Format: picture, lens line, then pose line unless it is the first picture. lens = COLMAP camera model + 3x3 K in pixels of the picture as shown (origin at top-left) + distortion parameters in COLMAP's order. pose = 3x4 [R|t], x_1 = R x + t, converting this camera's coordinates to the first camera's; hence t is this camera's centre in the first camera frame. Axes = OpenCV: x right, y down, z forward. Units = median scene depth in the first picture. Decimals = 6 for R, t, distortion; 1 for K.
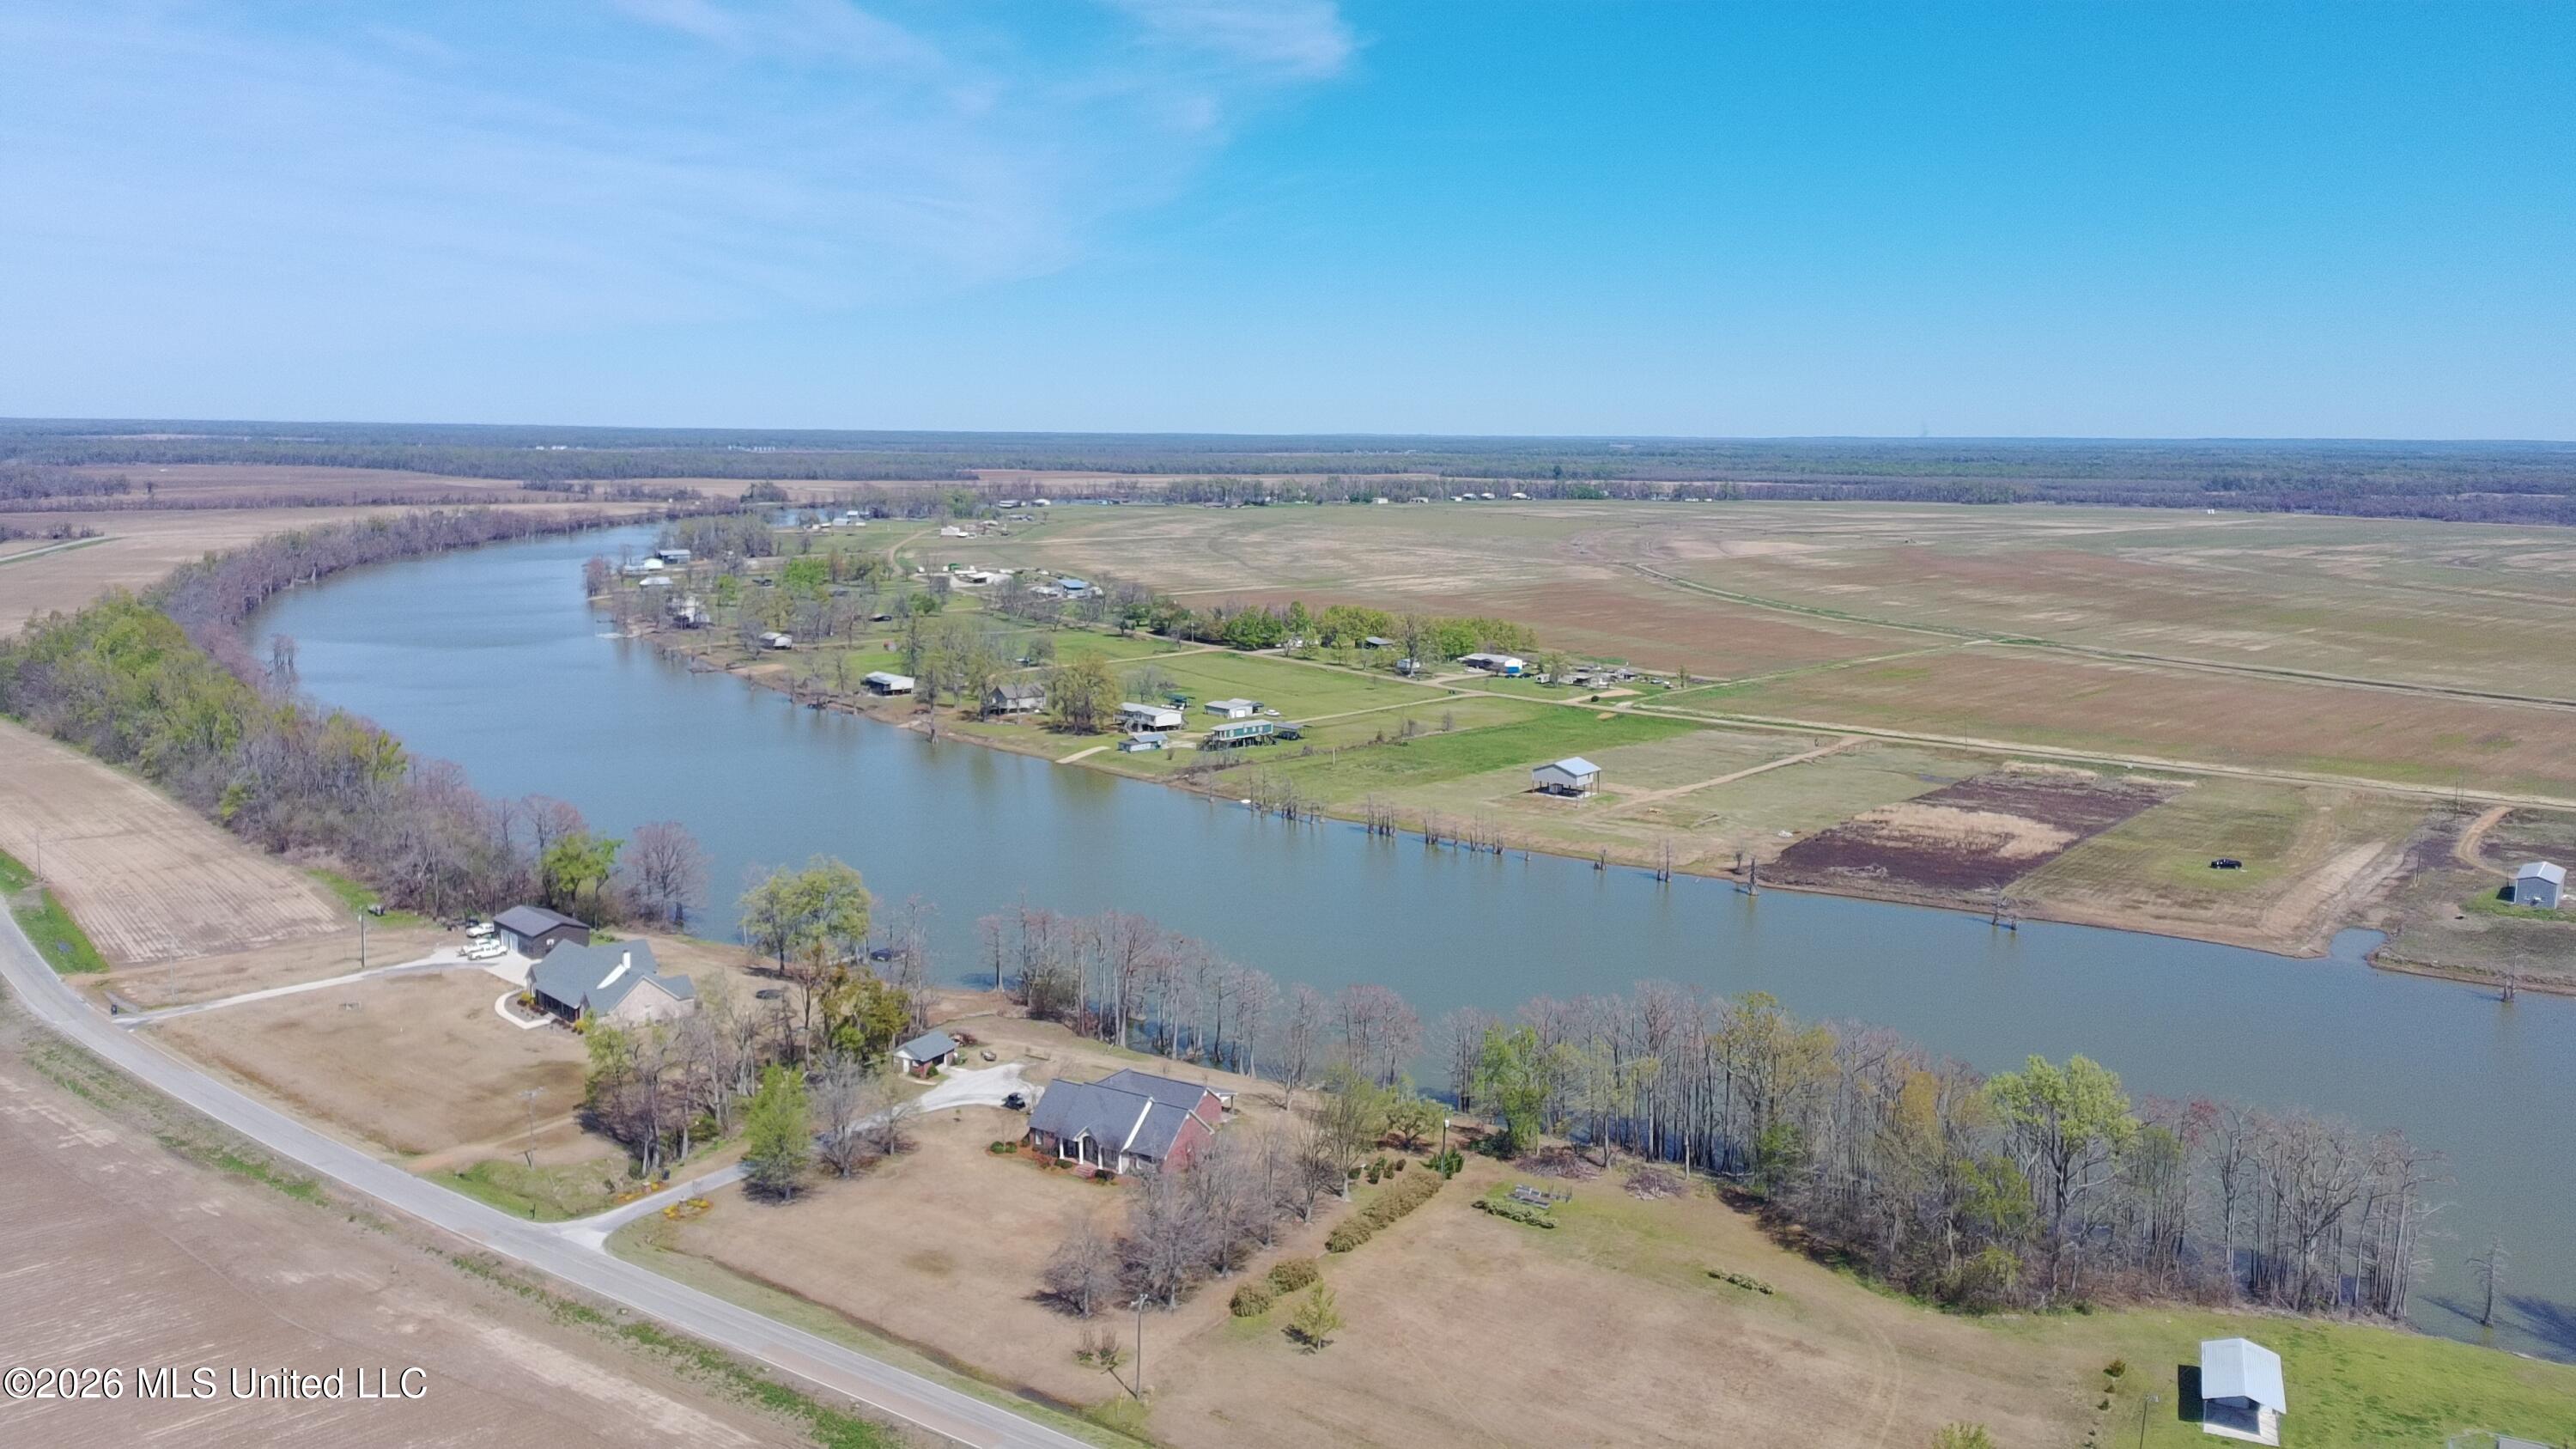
lens RADIAL K [[1949.1, 0, 1308.2], [0, 1949.1, 734.6], [0, 0, 1]] dist [0.056897, -0.043880]
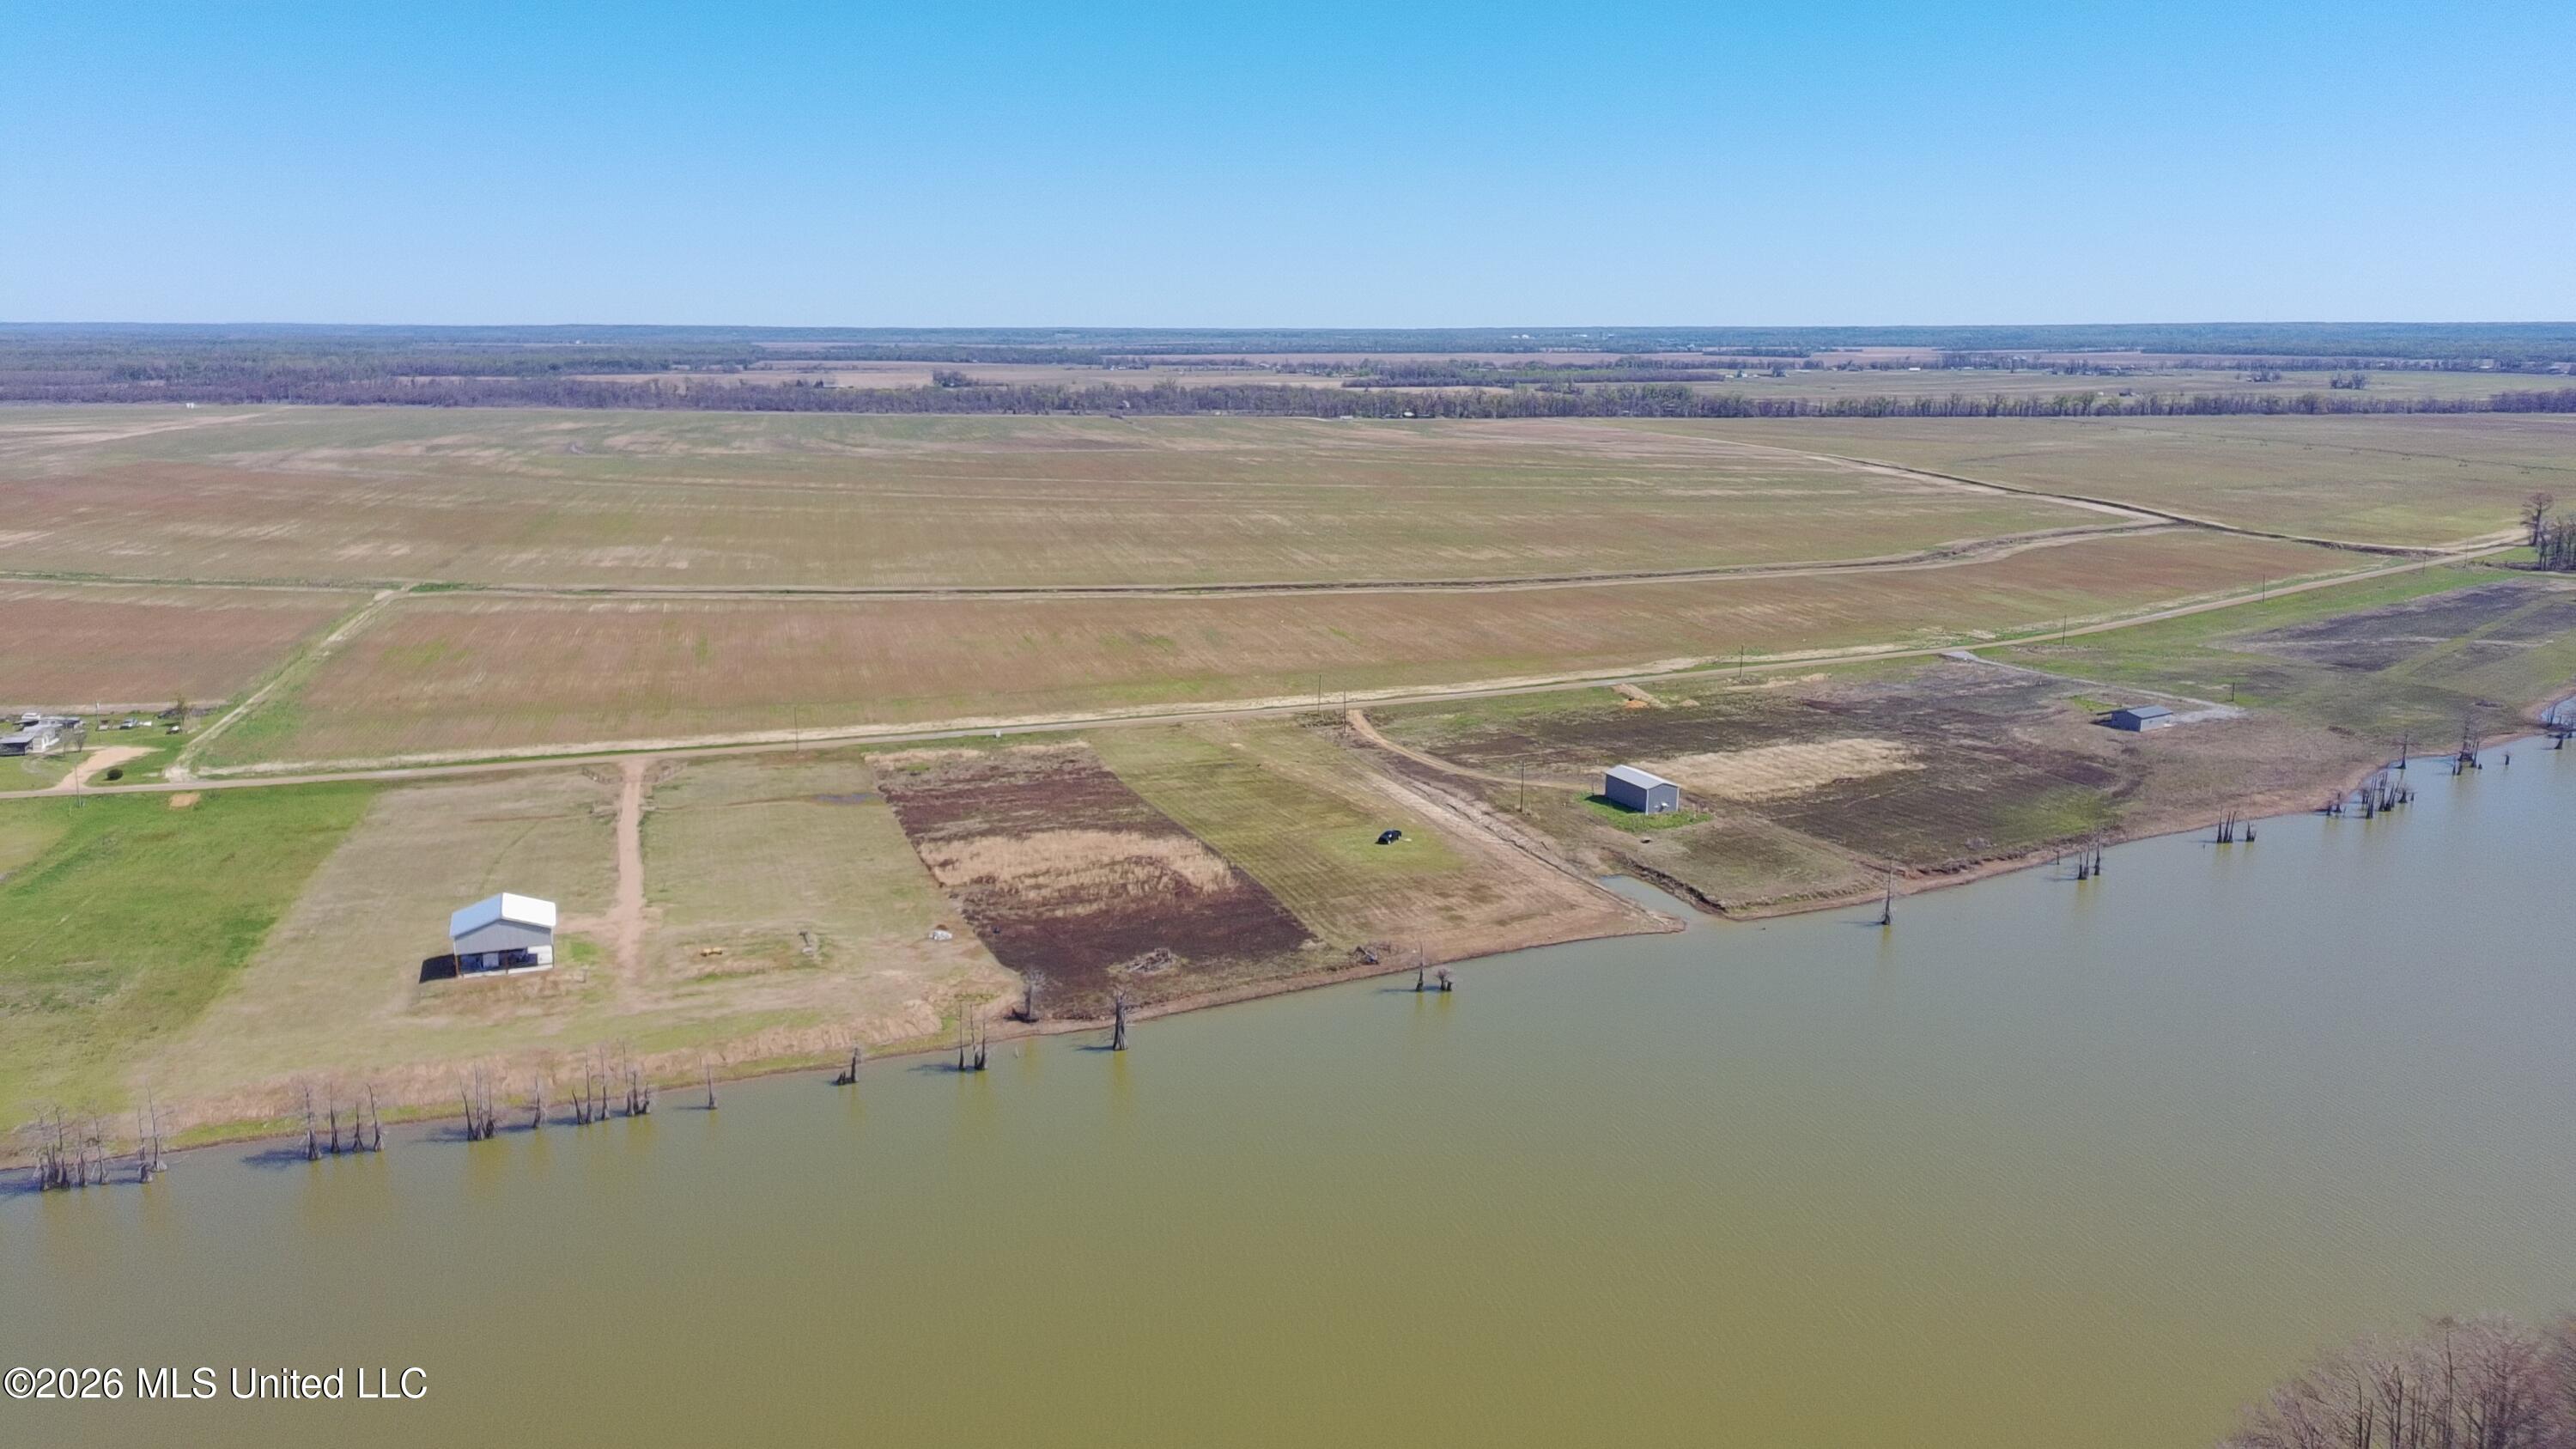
lens RADIAL K [[1949.1, 0, 1304.6], [0, 1949.1, 717.8], [0, 0, 1]] dist [0.056897, -0.043880]
pose [[0.538787, -0.173818, 0.824315, -0.124292], [0.132975, 0.983764, 0.120525, -0.046826], [-0.831881, 0.044676, 0.553153, 0.274294]]
